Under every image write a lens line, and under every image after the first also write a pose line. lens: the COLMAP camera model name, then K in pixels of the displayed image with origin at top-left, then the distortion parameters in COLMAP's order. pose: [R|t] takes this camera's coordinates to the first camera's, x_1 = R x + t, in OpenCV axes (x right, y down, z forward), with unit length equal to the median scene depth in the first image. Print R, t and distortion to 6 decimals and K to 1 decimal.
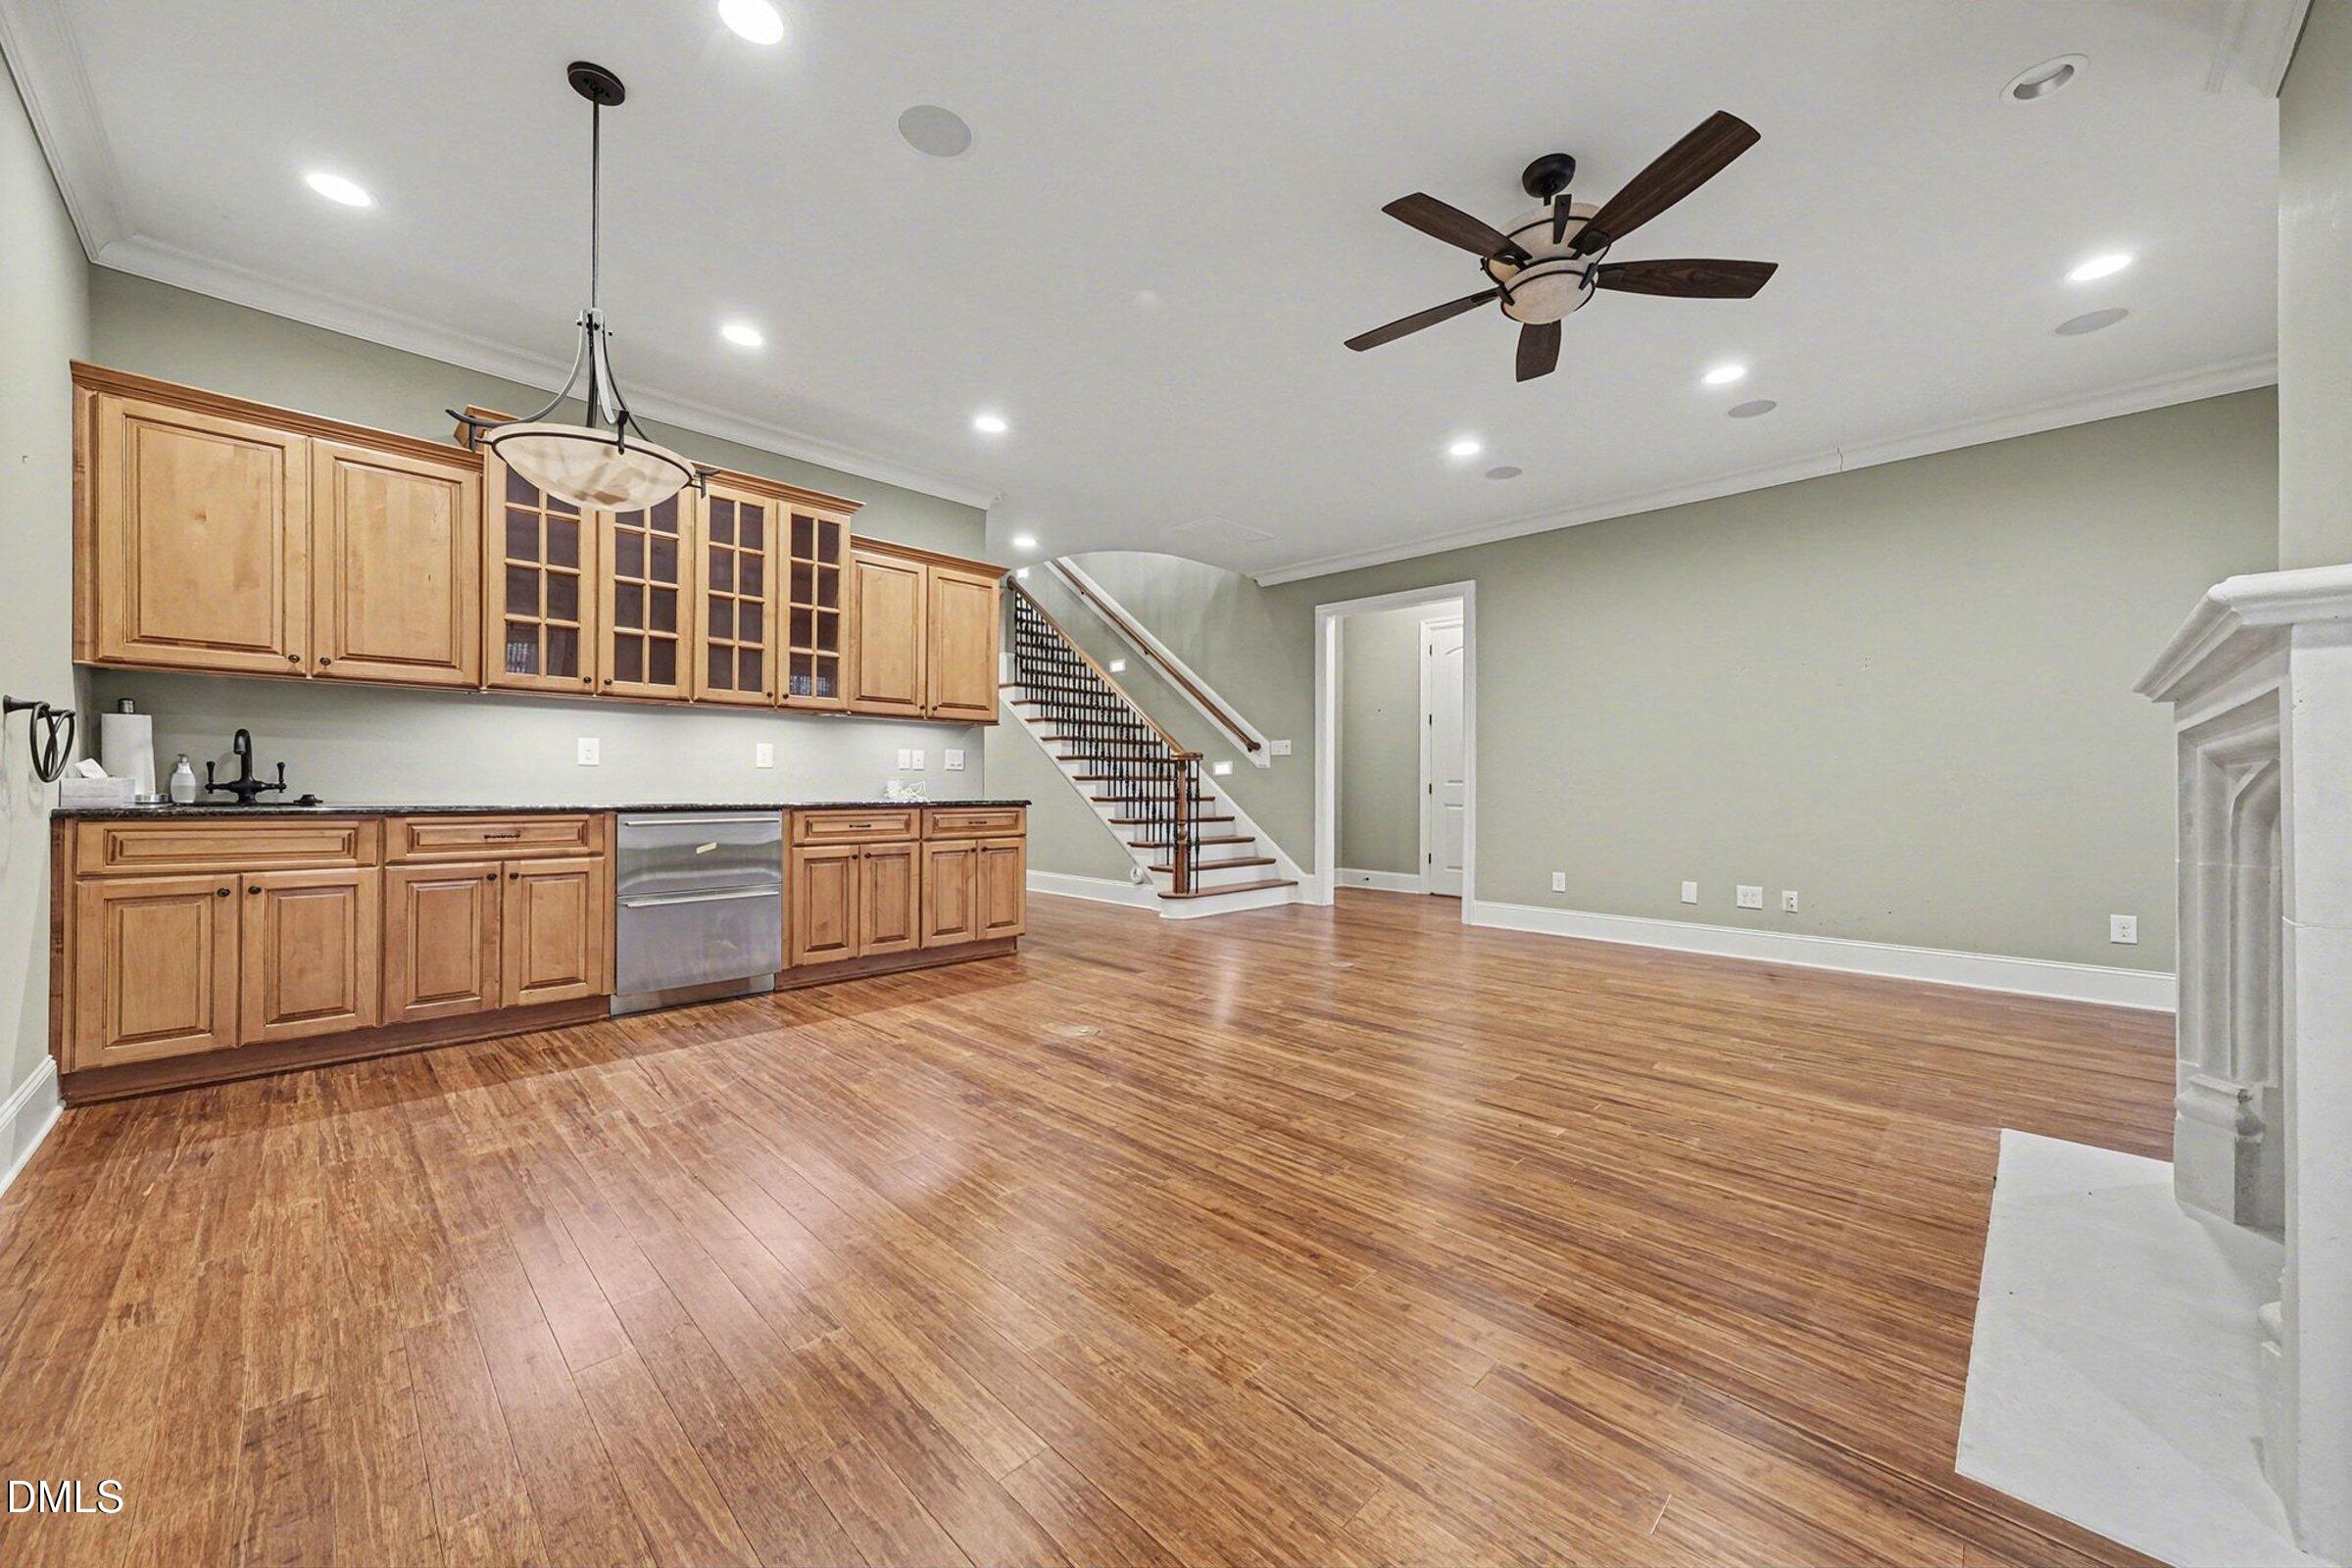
lens RADIAL K [[863.0, 0, 1191.2], [0, 863.0, 787.4], [0, 0, 1]] dist [0.000360, 0.000261]
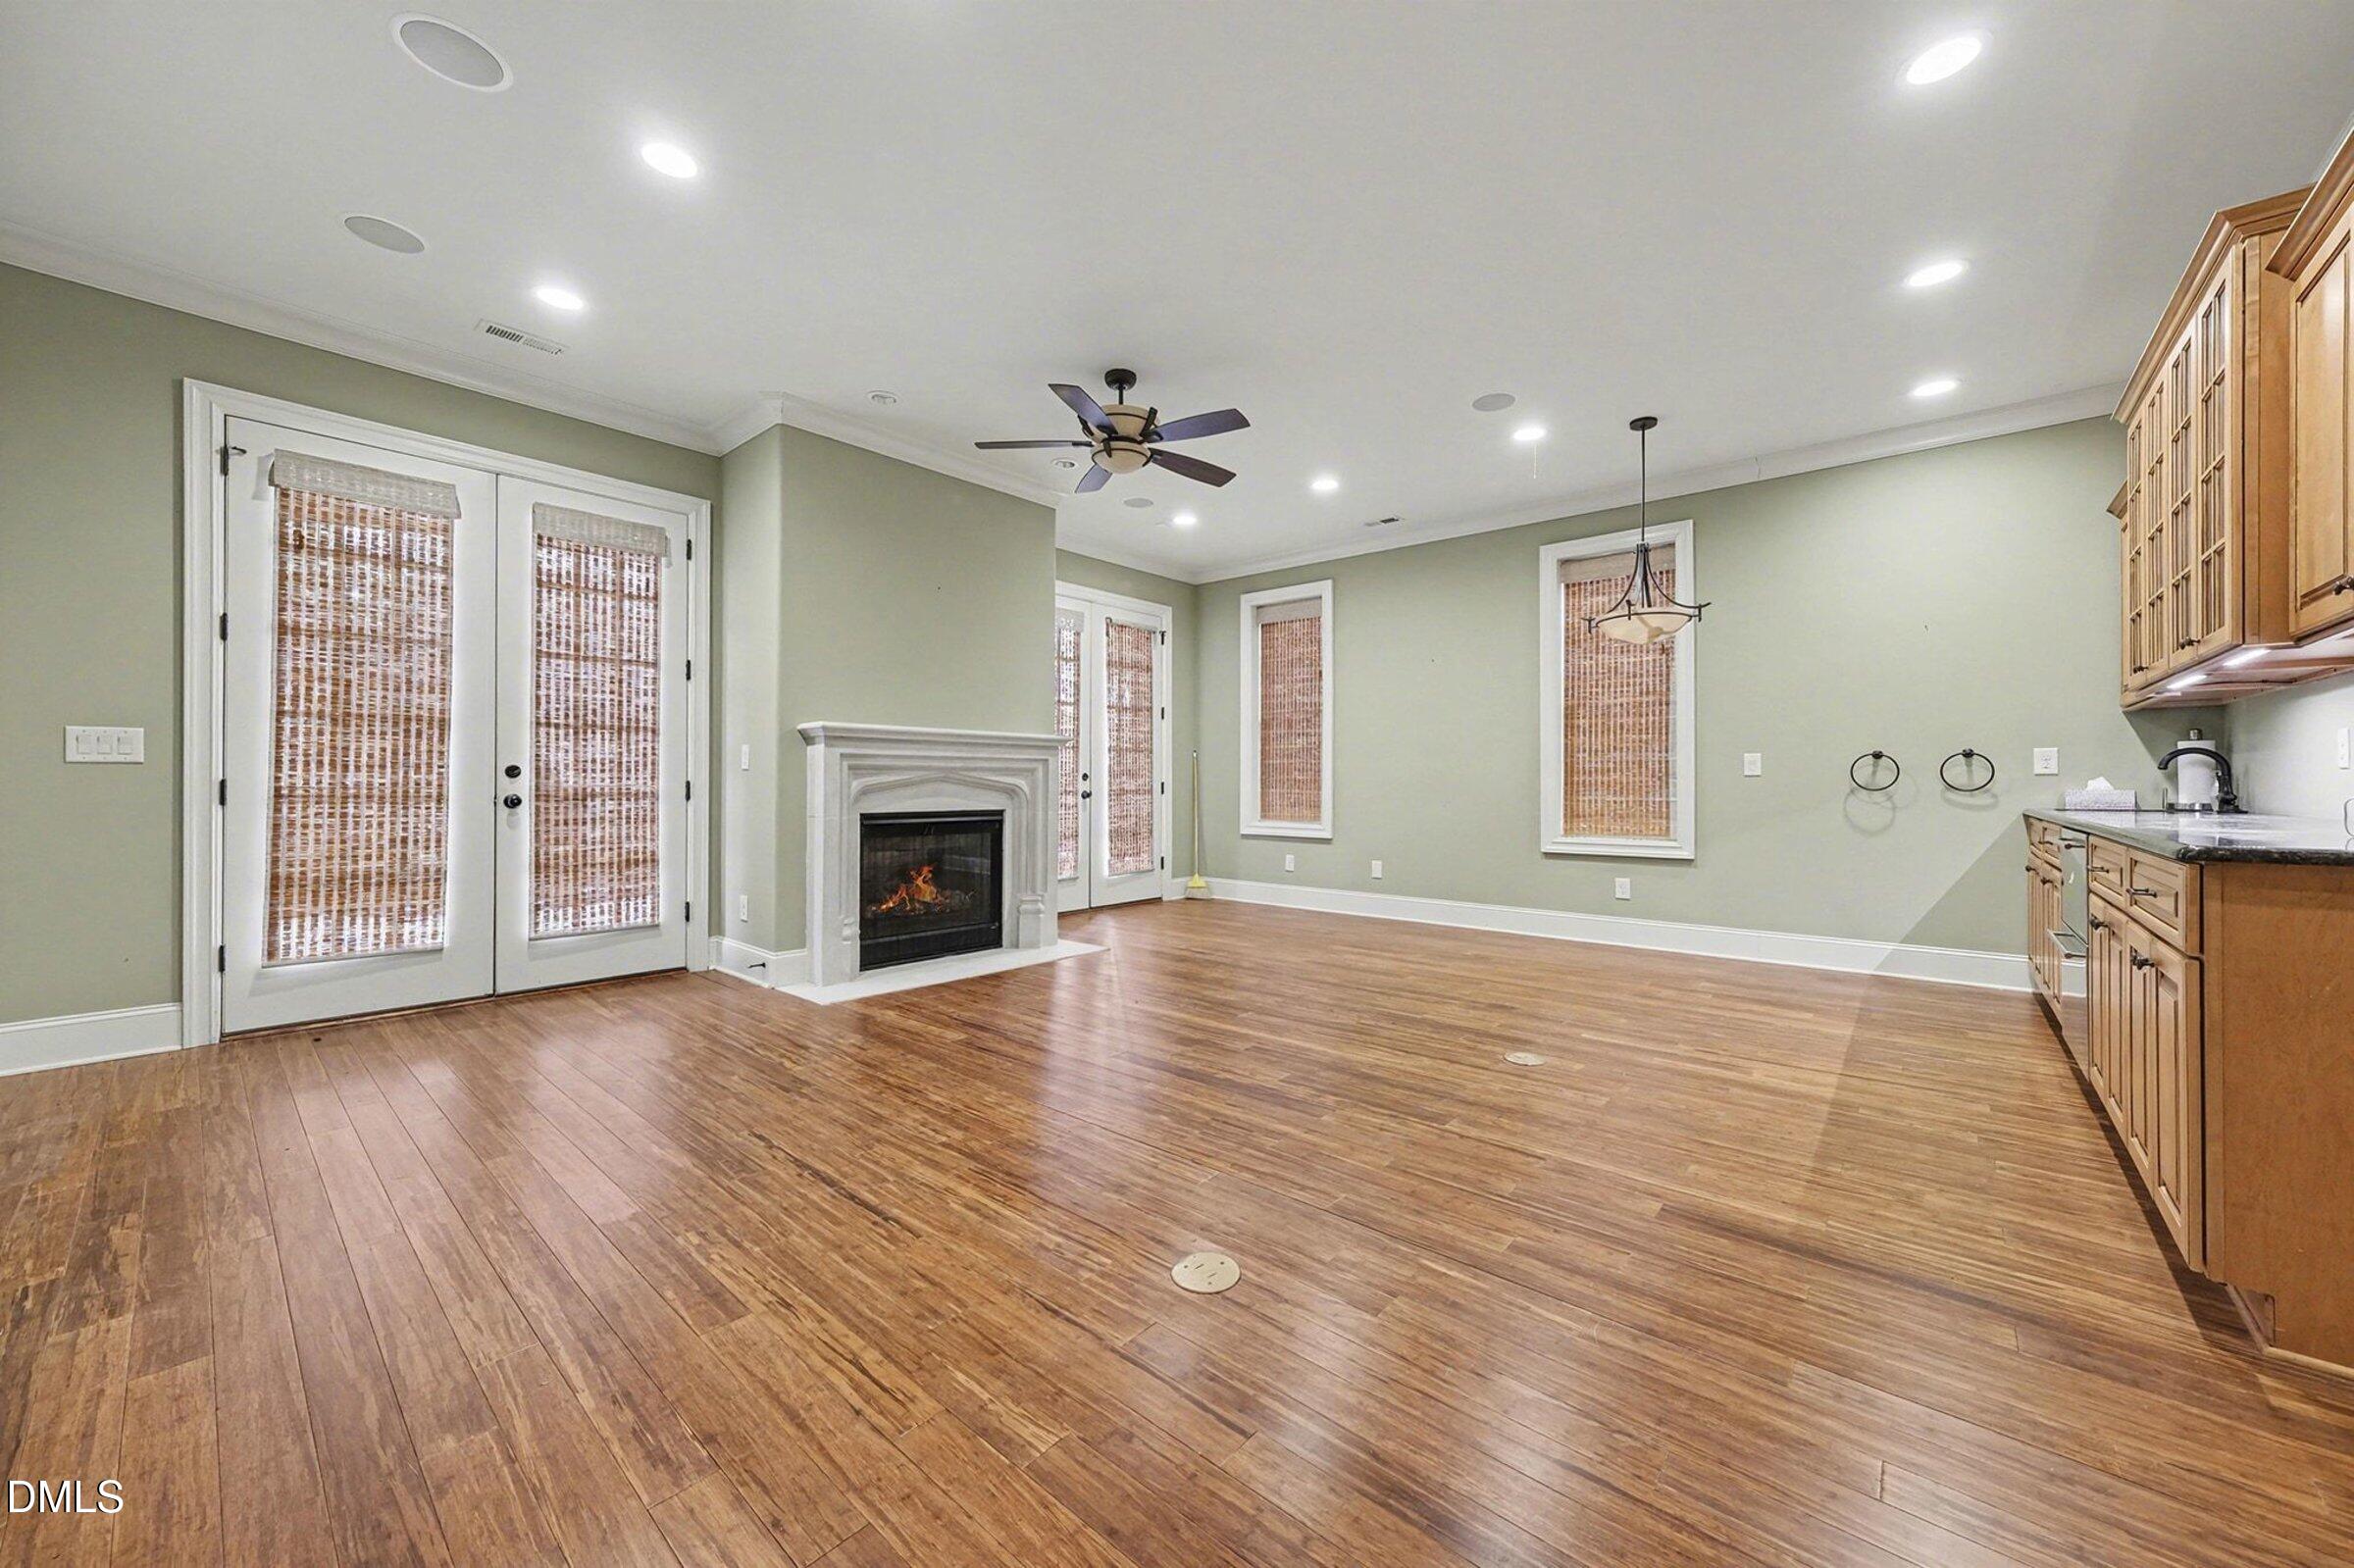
lens RADIAL K [[863.6, 0, 1192.2], [0, 863.6, 787.4], [0, 0, 1]] dist [0.000360, 0.000261]
pose [[-0.997970, -0.008527, -0.063109, 0.293536], [-0.008866, 0.999948, 0.005093, -0.004691], [0.063062, 0.005642, -0.997994, 1.961572]]
